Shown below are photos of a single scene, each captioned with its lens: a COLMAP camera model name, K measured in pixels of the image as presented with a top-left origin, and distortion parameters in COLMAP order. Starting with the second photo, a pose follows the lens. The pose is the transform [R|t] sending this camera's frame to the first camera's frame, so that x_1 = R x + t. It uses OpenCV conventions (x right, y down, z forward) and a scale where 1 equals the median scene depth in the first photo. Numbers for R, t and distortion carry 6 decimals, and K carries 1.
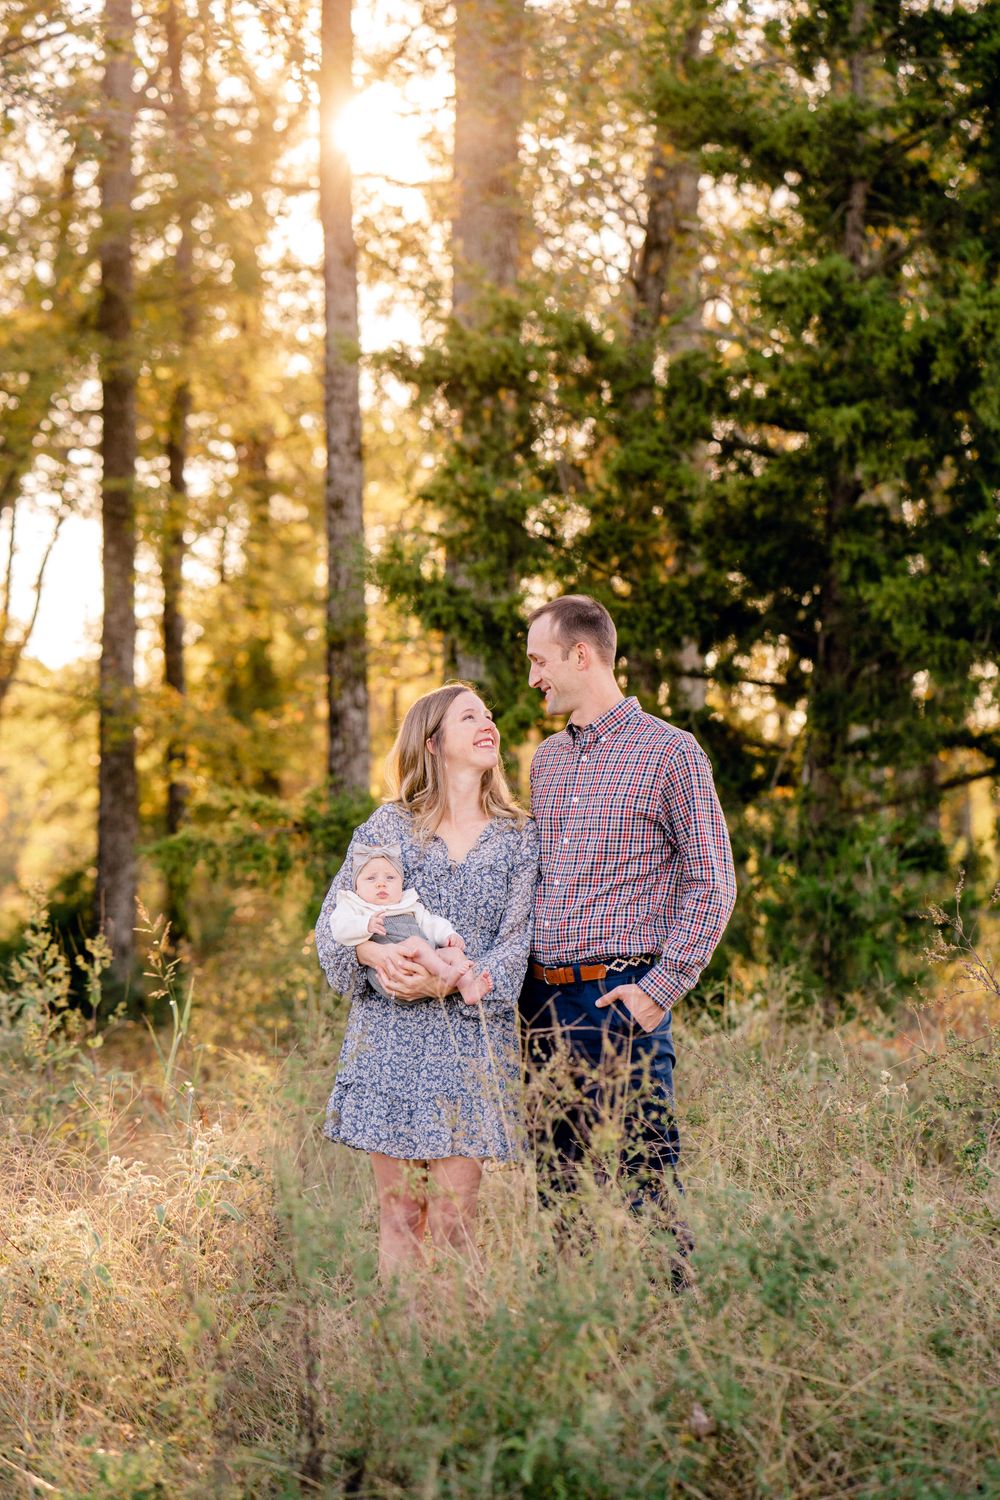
lens RADIAL K [[3387.5, 0, 556.5], [0, 3387.5, 692.4], [0, 0, 1]] dist [0.425299, 0.000000]
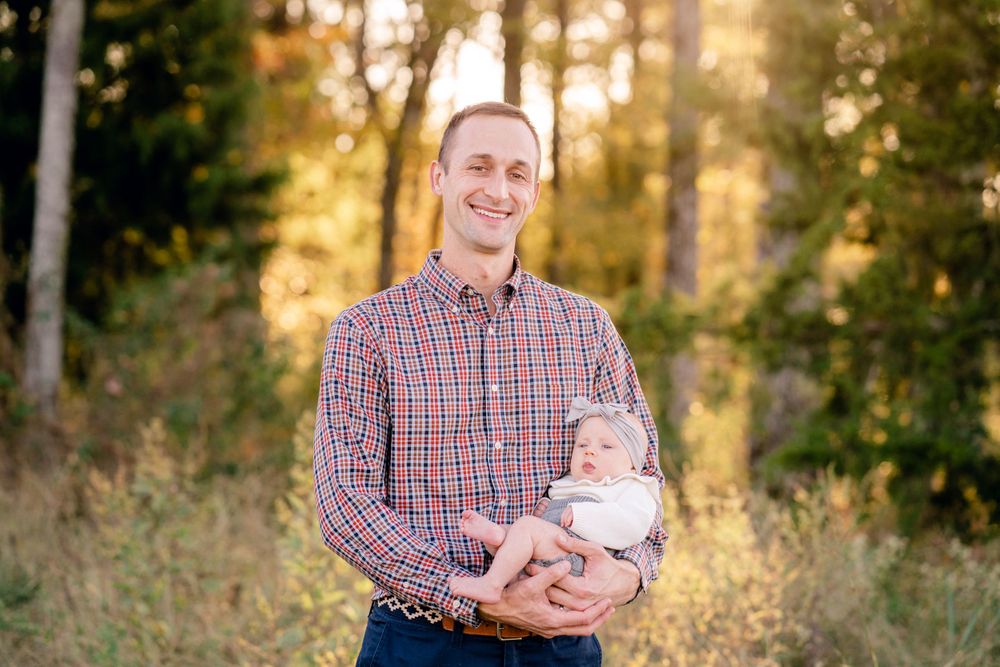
lens RADIAL K [[2258.3, 0, 507.8], [0, 2258.3, 331.1], [0, 0, 1]] dist [0.425299, 0.000000]
pose [[0.988943, 0.026192, -0.145966, -0.004208], [-0.016481, 0.997594, 0.067342, -0.007146], [0.147379, -0.064191, 0.986995, 0.255116]]
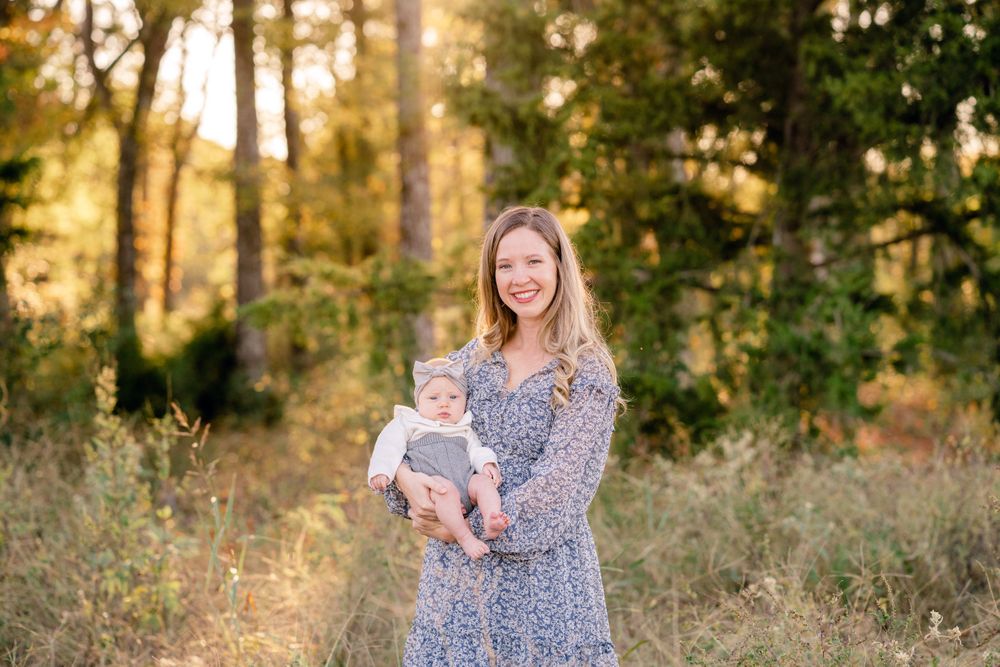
lens RADIAL K [[2258.3, 0, 503.7], [0, 2258.3, 301.5], [0, 0, 1]] dist [0.425299, 0.000000]
pose [[0.999343, -0.018036, -0.031452, 0.000138], [0.020072, 0.997640, 0.065655, -0.008377], [0.030194, -0.066243, 0.997347, 0.173765]]
